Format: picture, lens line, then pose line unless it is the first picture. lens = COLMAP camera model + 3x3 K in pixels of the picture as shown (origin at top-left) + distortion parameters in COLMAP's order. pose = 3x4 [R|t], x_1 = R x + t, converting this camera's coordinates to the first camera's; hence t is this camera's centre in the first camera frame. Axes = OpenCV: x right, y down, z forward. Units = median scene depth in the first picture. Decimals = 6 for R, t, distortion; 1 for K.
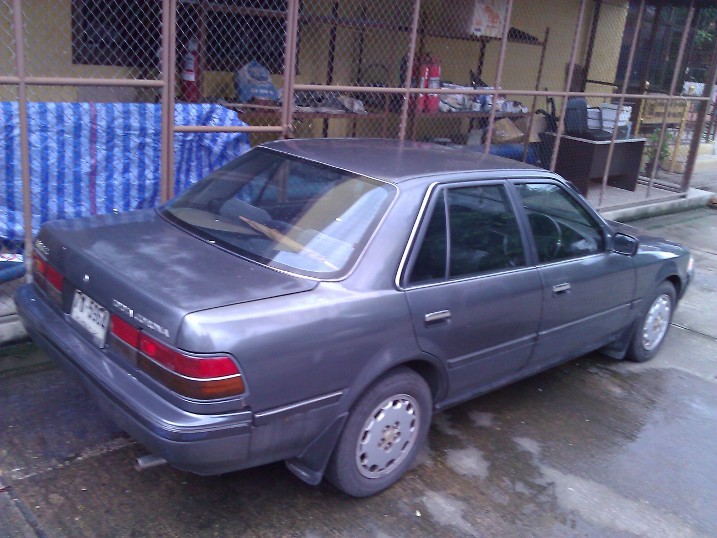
lens RADIAL K [[729.0, 0, 358.5], [0, 729.0, 269.0], [0, 0, 1]] dist [0.117538, -0.381695]
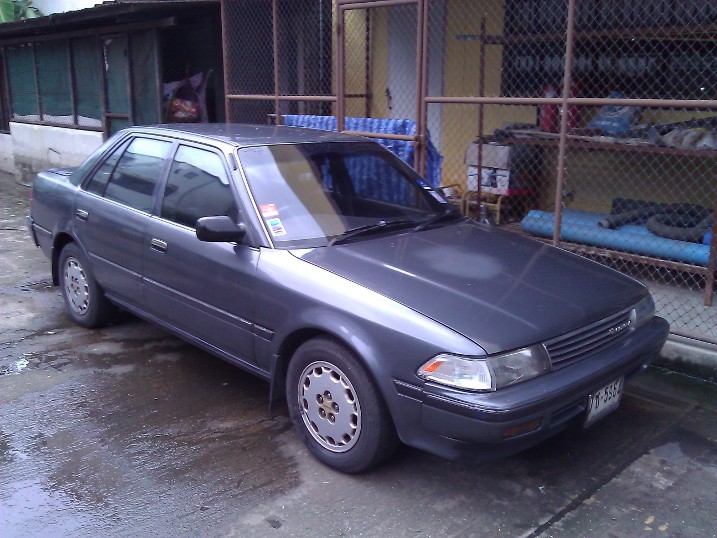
lens RADIAL K [[653.3, 0, 358.5], [0, 653.3, 269.0], [0, 0, 1]] dist [-0.003163, -0.002558]
pose [[0.028996, 0.225542, -0.973802, 1.017014], [-0.245836, 0.945898, 0.211760, -0.211726], [0.968878, 0.233255, 0.082874, 0.976734]]
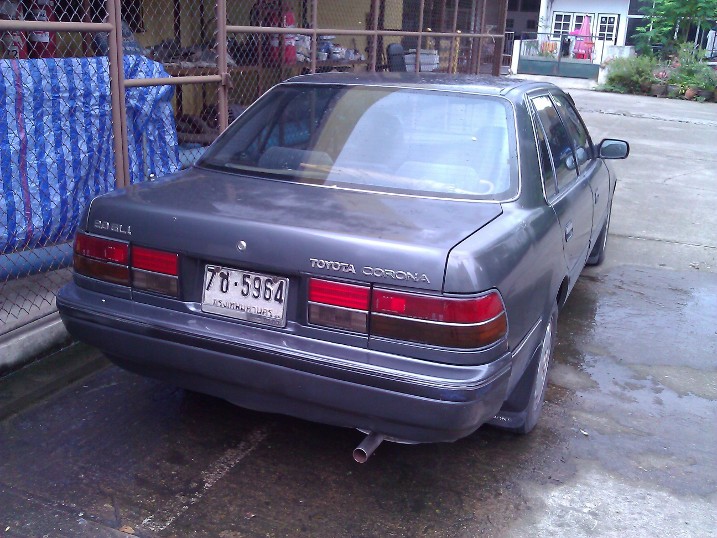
lens RADIAL K [[729.0, 0, 358.5], [0, 729.0, 269.0], [0, 0, 1]] dist [0.117538, -0.381695]
pose [[0.910428, -0.183219, 0.370879, -0.343063], [0.173182, 0.983030, 0.060505, 0.007267], [-0.375671, 0.009144, 0.926708, 0.144370]]
